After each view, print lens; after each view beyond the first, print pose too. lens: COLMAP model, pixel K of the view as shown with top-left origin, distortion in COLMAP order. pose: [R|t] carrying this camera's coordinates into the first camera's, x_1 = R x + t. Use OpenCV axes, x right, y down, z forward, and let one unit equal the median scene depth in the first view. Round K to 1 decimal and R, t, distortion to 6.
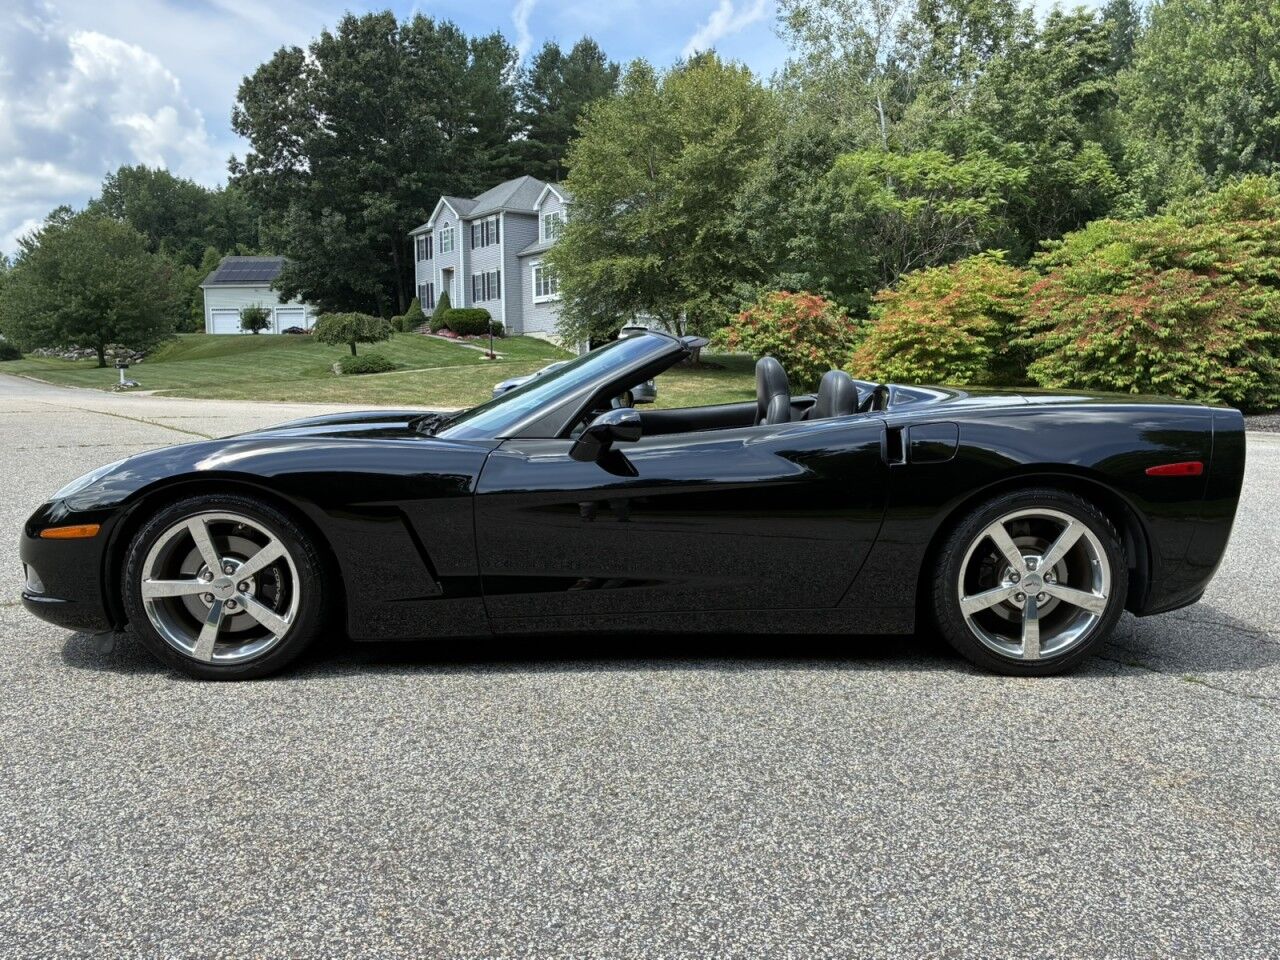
lens RADIAL K [[1030.9, 0, 663.0], [0, 1030.9, 478.8], [0, 0, 1]] dist [0.030118, -0.009610]
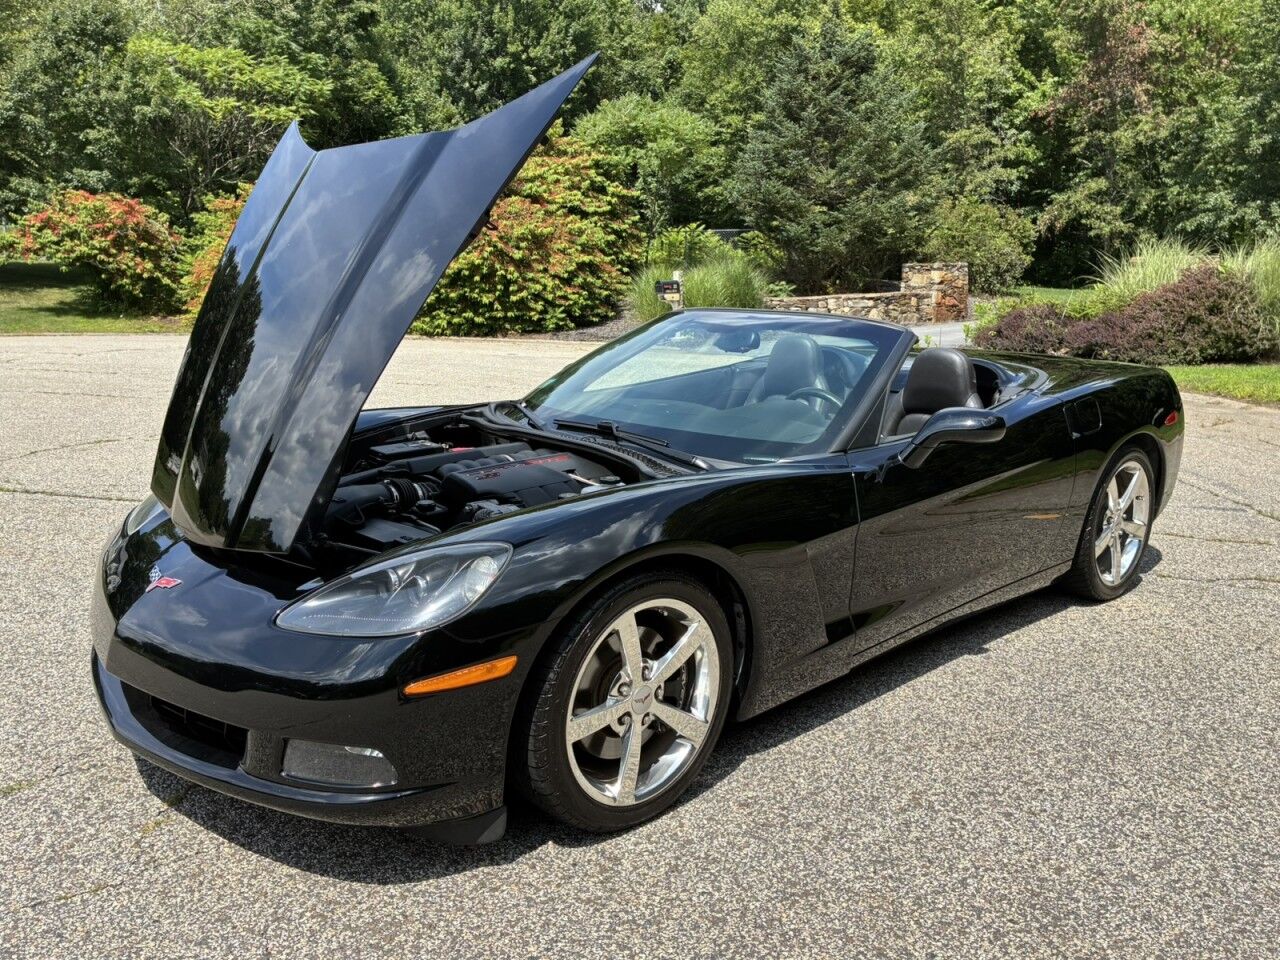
lens RADIAL K [[1003.6, 0, 638.5], [0, 1003.6, 451.5], [0, 0, 1]] dist [0.037554, -0.030111]
pose [[0.770302, -0.106911, 0.628653, -0.072952], [0.063932, 0.993826, 0.090677, -0.011253], [-0.634466, -0.029658, 0.772381, 0.039751]]
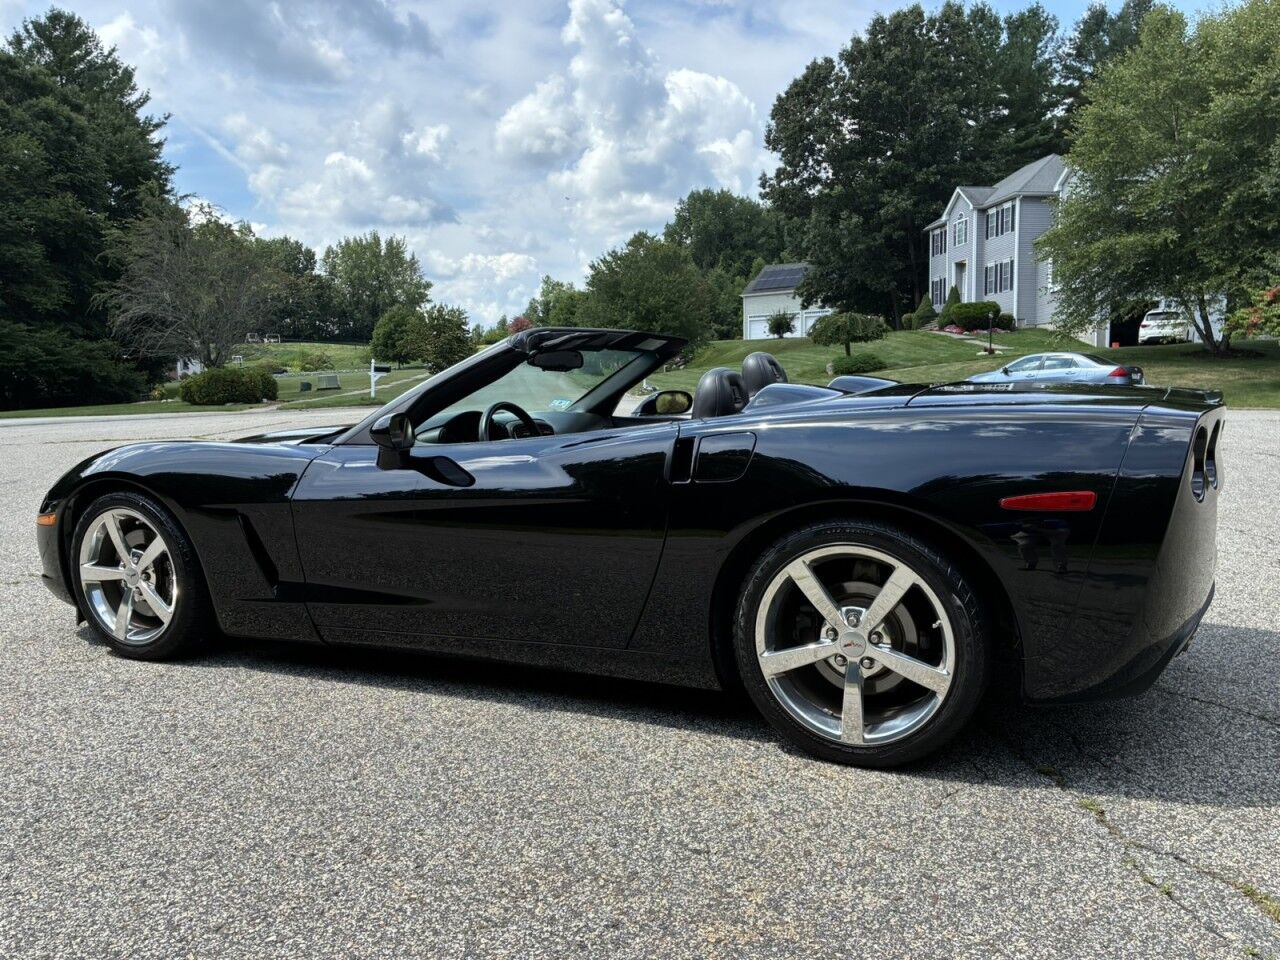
lens RADIAL K [[1043.9, 0, 681.1], [0, 1043.9, 484.1], [0, 0, 1]] dist [0.072008, -0.087037]
pose [[0.882937, 0.028842, -0.468604, 0.054123], [-0.026325, 0.999582, 0.011922, -0.002025], [0.468752, 0.001810, 0.883328, 0.023110]]
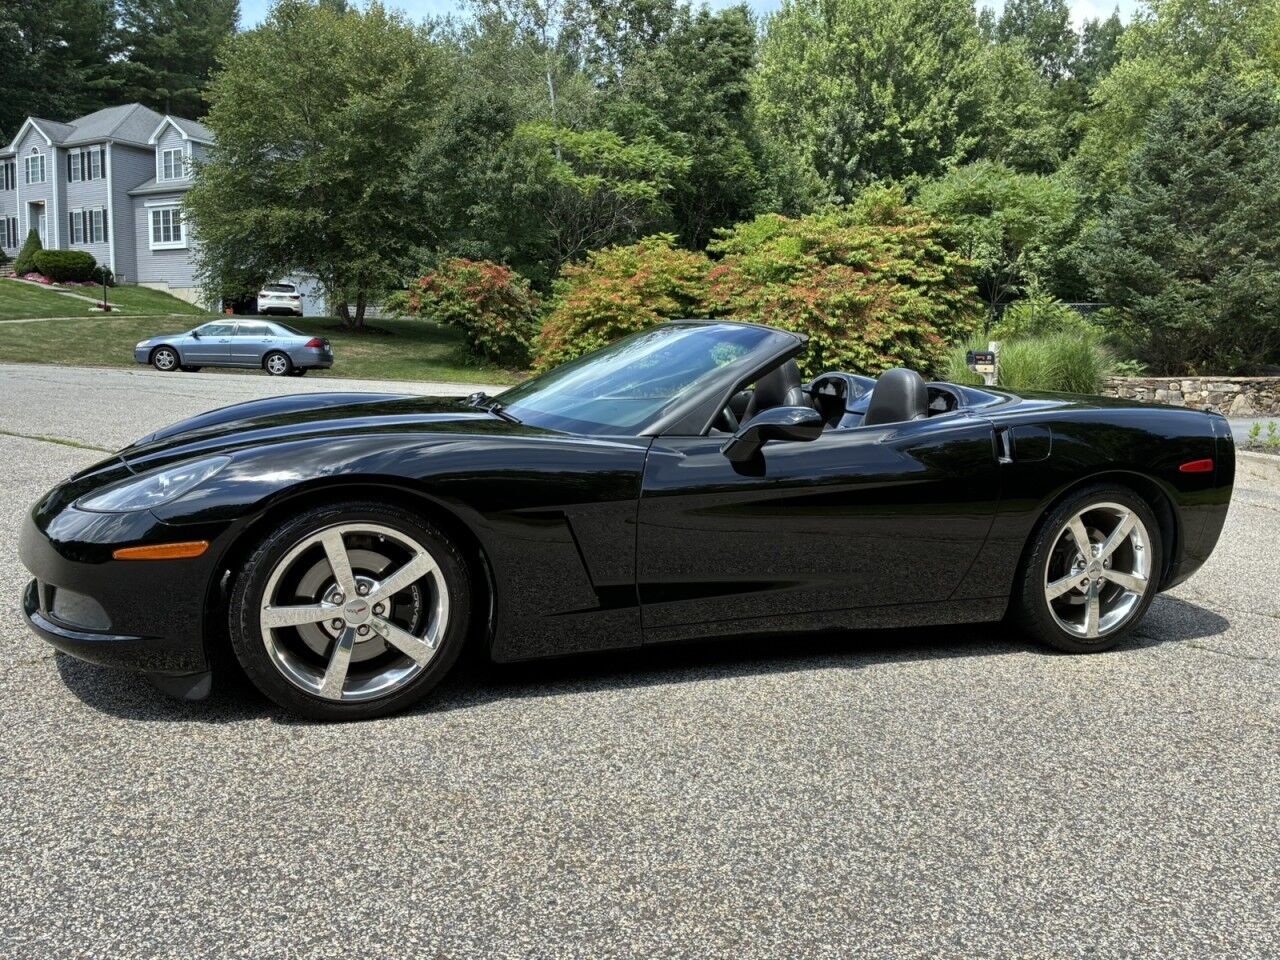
lens RADIAL K [[1030.9, 0, 663.0], [0, 1030.9, 478.8], [0, 0, 1]] dist [0.030118, -0.009610]
pose [[0.938472, -0.006794, 0.345289, -0.041218], [-0.003403, 0.999576, 0.028919, -0.002363], [-0.345339, -0.028315, 0.938051, 0.011113]]
